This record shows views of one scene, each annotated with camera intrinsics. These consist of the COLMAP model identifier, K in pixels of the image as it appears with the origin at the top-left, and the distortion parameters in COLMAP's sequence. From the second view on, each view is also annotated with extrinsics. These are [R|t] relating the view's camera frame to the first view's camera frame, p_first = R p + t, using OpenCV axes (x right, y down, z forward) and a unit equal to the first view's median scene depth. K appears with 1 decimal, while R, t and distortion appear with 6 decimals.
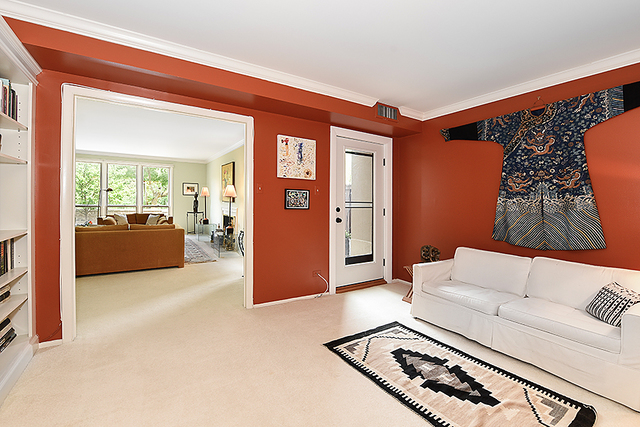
lens RADIAL K [[282.5, 0, 320.8], [0, 282.5, 213.0], [0, 0, 1]] dist [-0.011411, 0.000033]
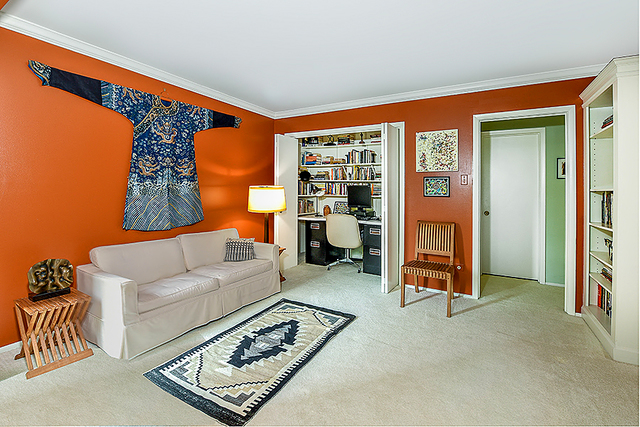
lens RADIAL K [[282.5, 0, 353.6], [0, 282.5, 194.2], [0, 0, 1]] dist [-0.011411, 0.000033]
pose [[-0.513726, -0.021704, 0.857680, -0.555381], [0.019597, 0.999122, 0.037021, -0.036679], [-0.857731, 0.035827, -0.512850, 0.989834]]
